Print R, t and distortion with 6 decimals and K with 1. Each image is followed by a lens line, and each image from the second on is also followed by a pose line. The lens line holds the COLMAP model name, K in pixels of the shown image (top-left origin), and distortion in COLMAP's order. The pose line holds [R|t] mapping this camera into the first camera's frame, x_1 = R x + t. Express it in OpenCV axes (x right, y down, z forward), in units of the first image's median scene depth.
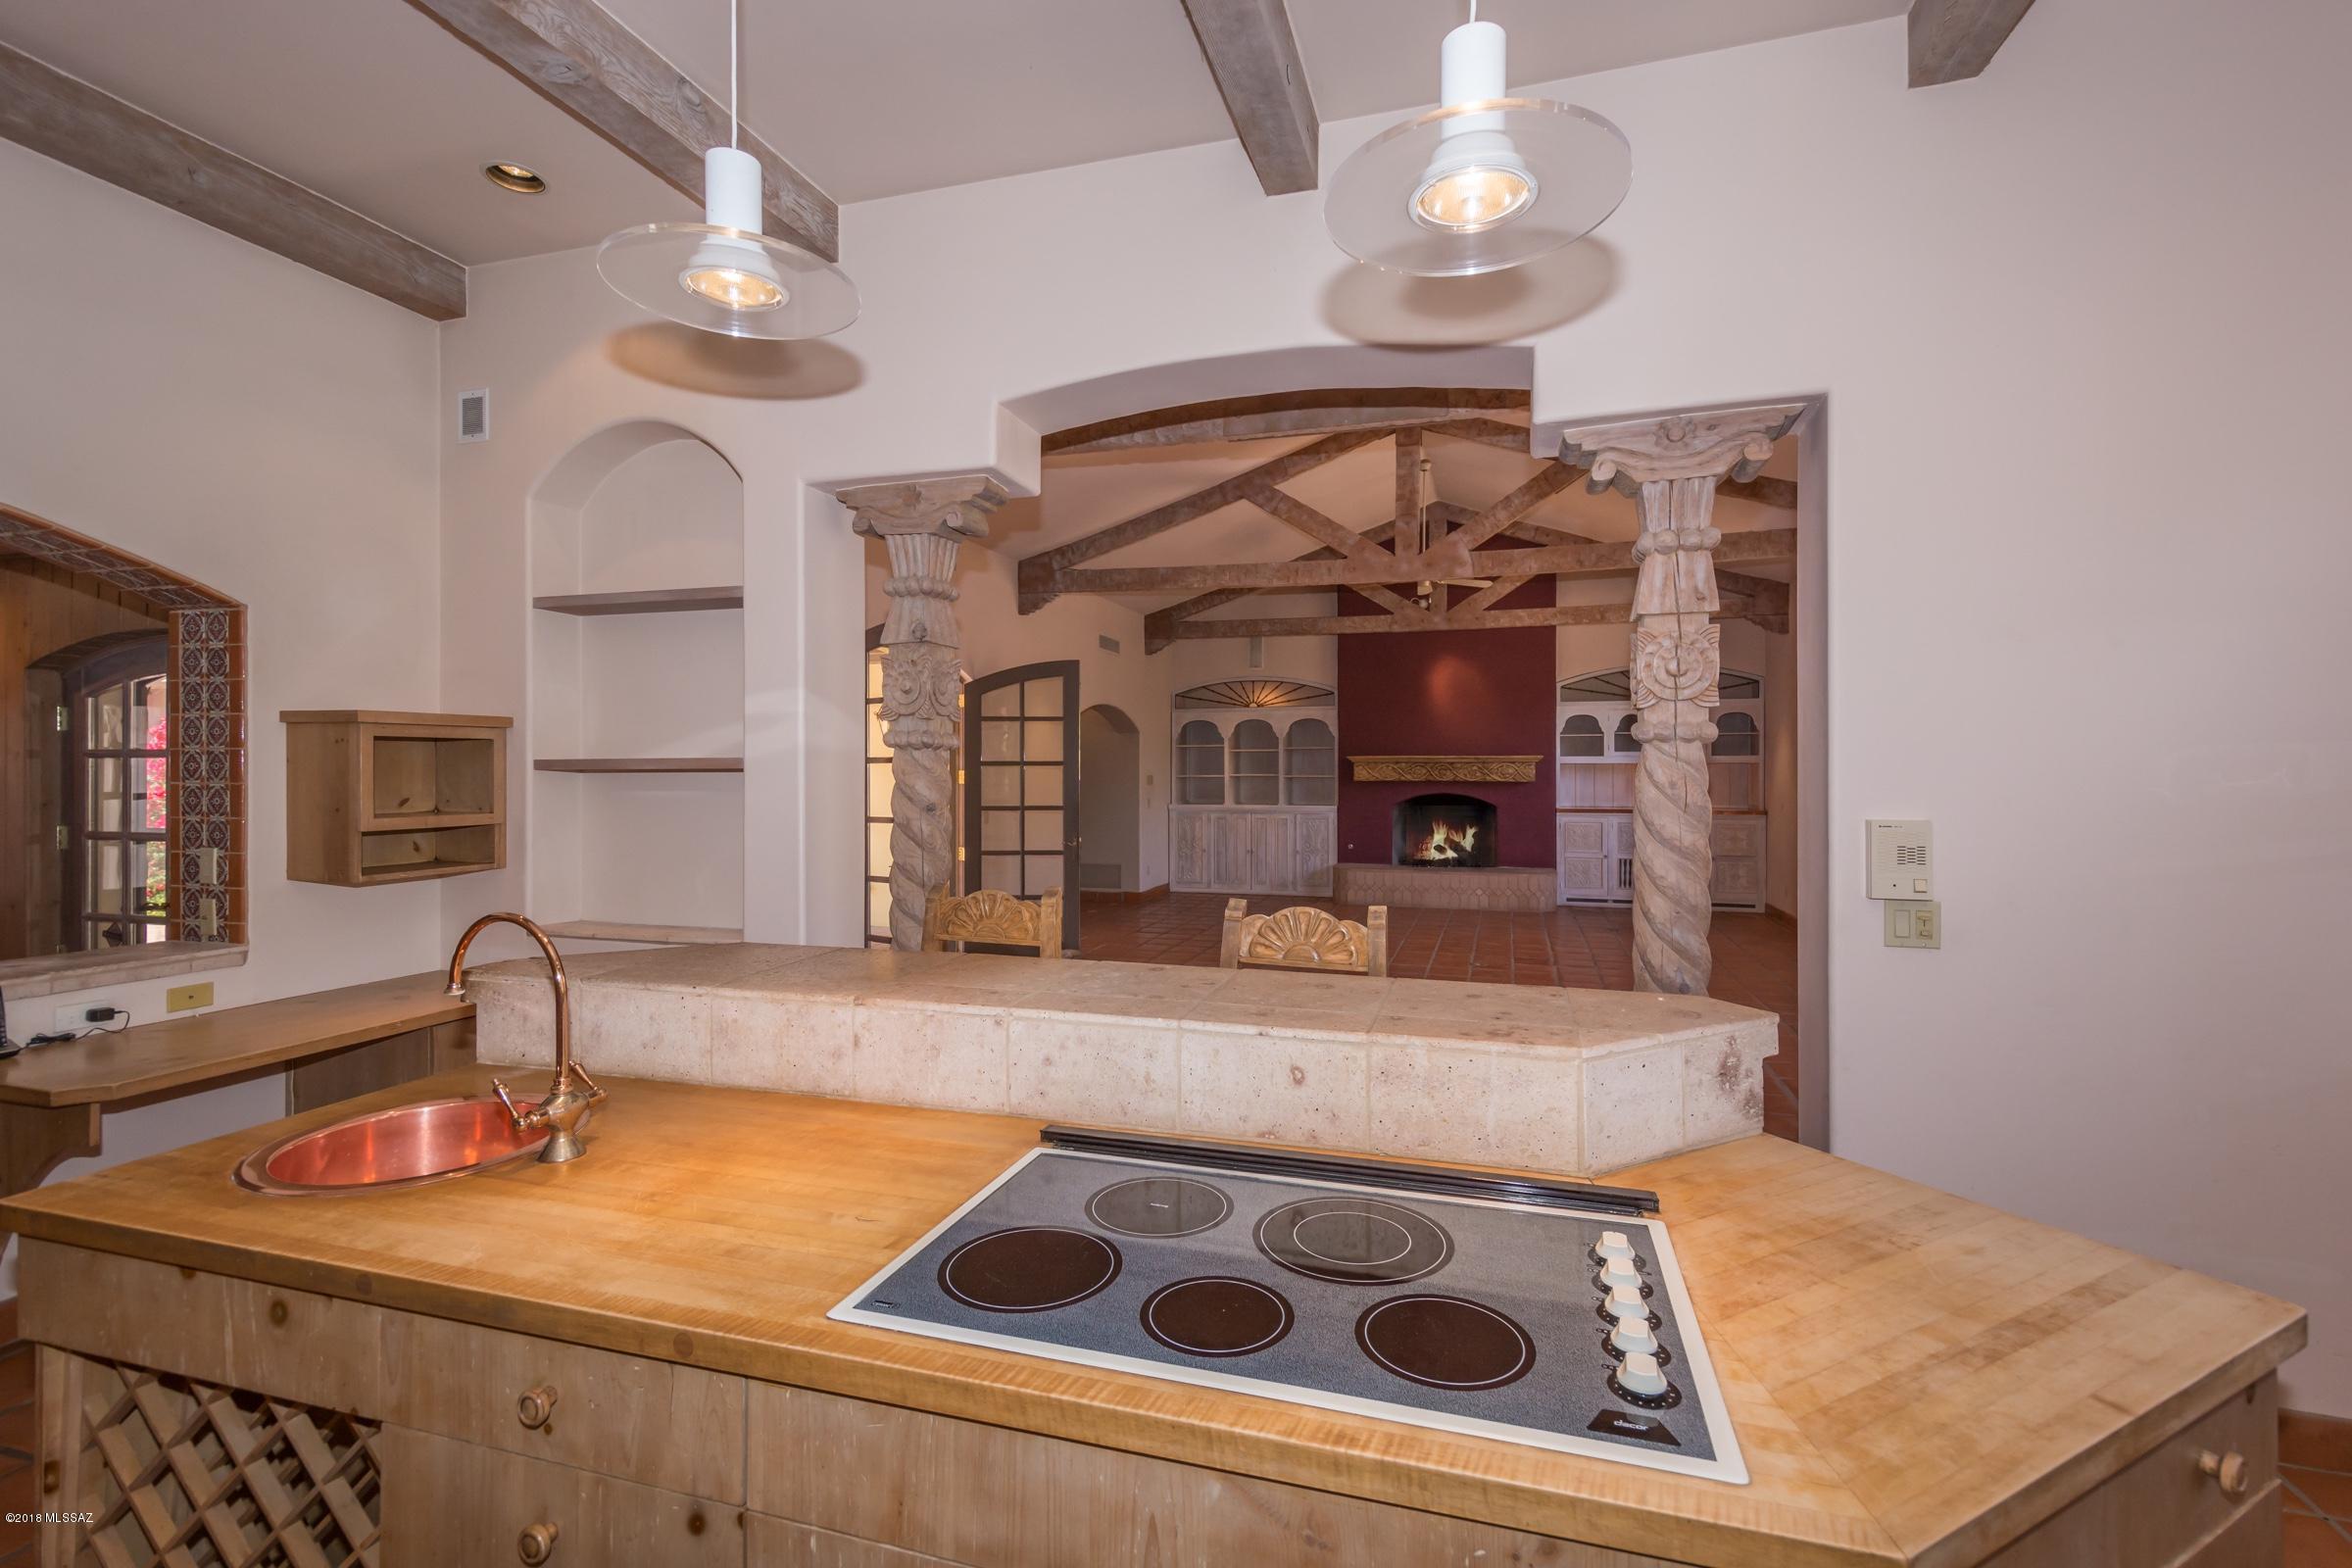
lens RADIAL K [[1050.6, 0, 1175.2], [0, 1050.6, 762.1], [0, 0, 1]] dist [0.026332, -0.005954]
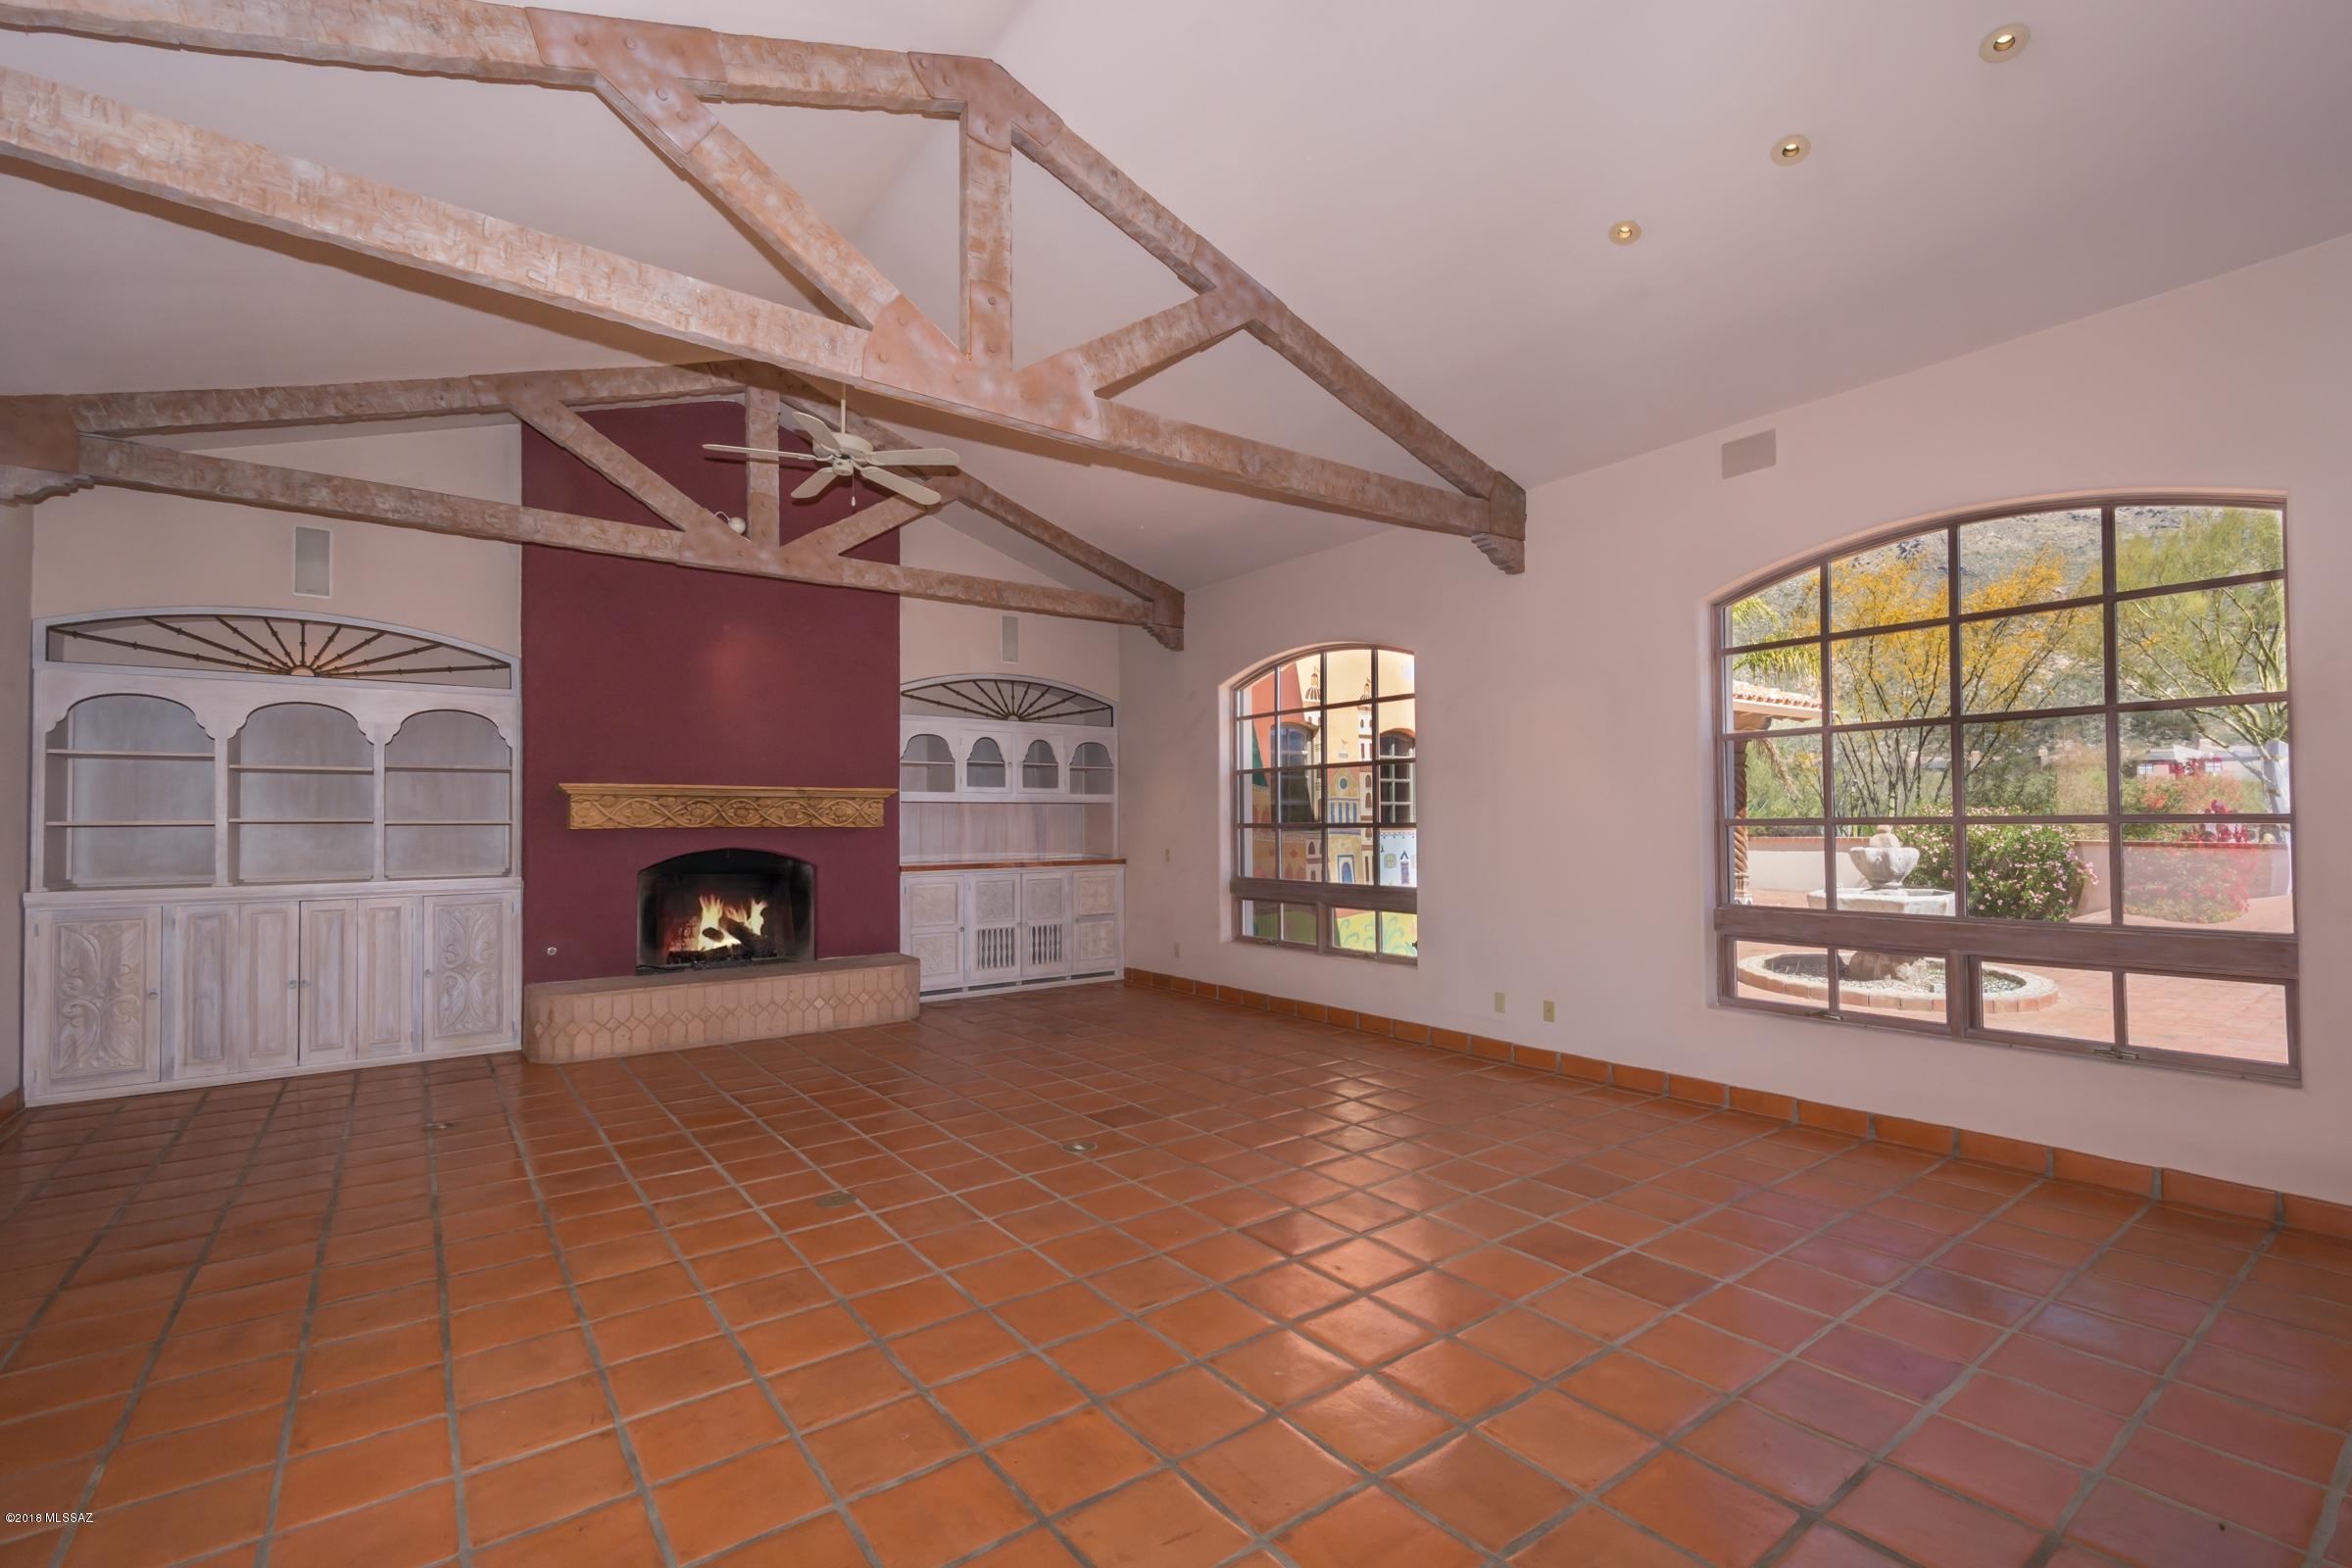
lens RADIAL K [[1050.6, 0, 1221.6], [0, 1050.6, 811.6], [0, 0, 1]] dist [0.026332, -0.005954]
pose [[0.578134, 0.006762, 0.815914, -0.083481], [-0.003333, 0.999977, -0.005925, 0.011490], [-0.815935, 0.000707, 0.578143, 0.420558]]
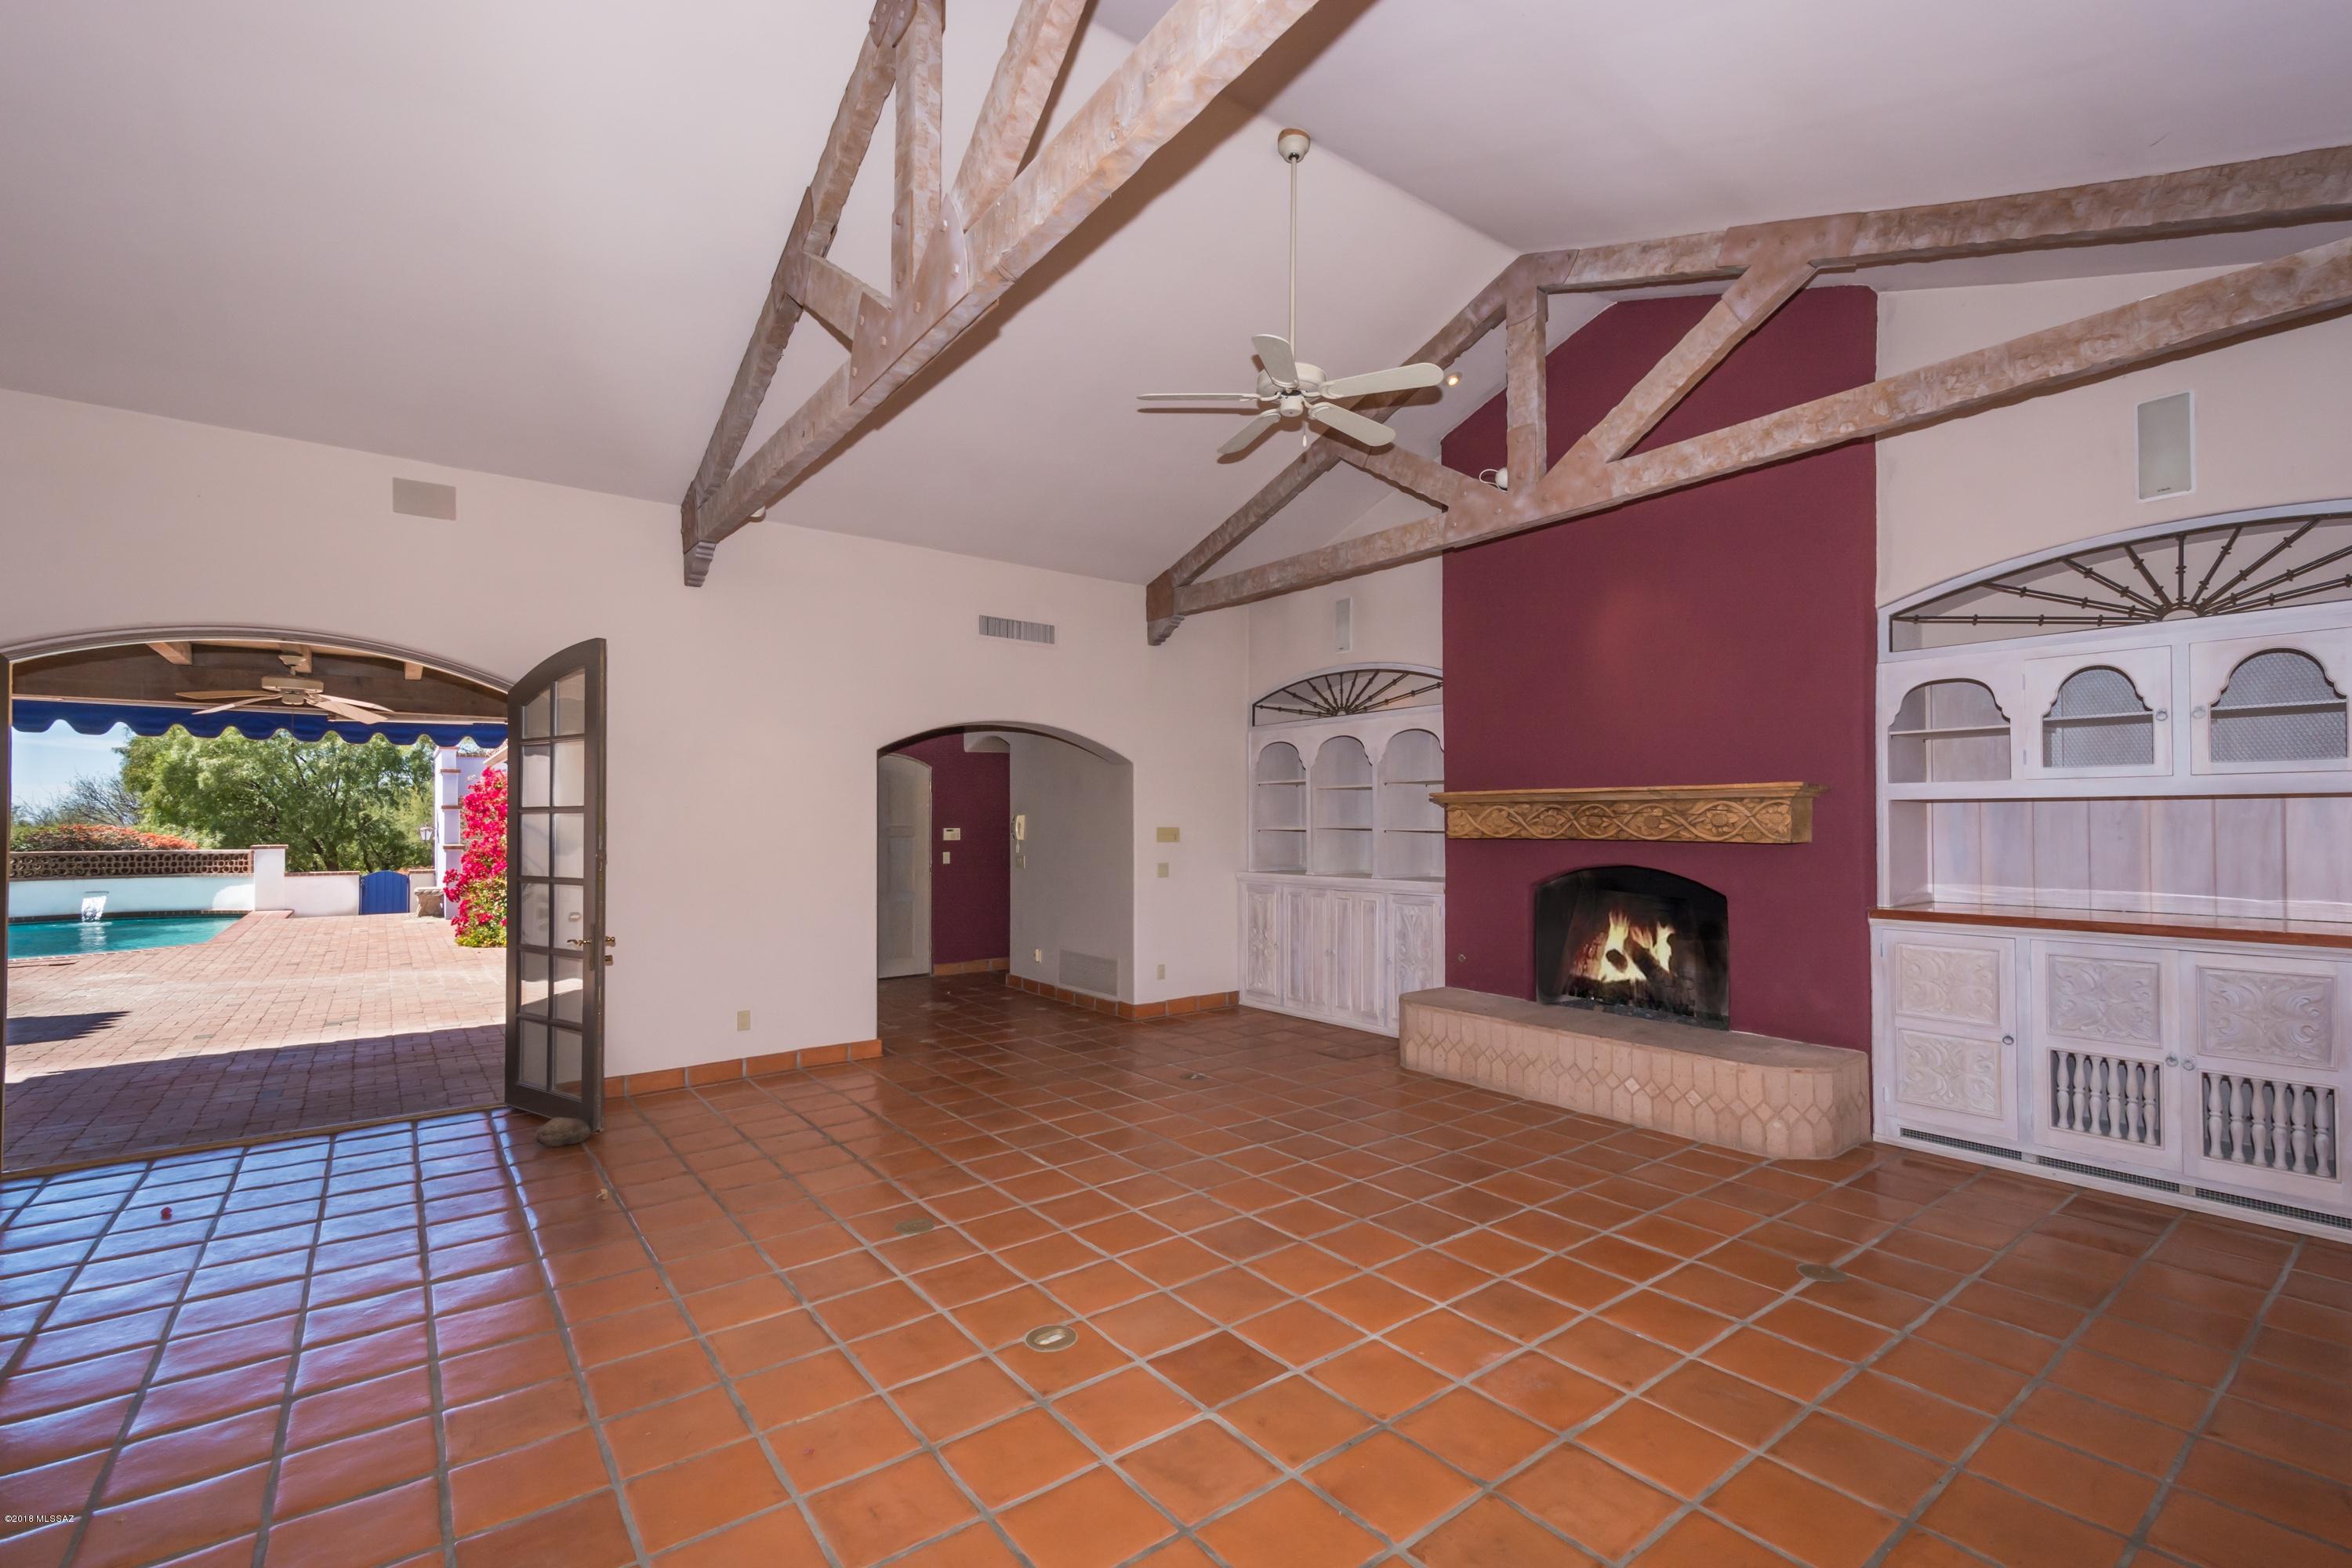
lens RADIAL K [[1050.6, 0, 1197.4], [0, 1050.6, 809.0], [0, 0, 1]] dist [0.026332, -0.005954]
pose [[0.808874, -0.009911, -0.587898, 0.389171], [0.010867, 0.999939, -0.001906, 0.002740], [0.587881, -0.004847, 0.808933, 0.498152]]
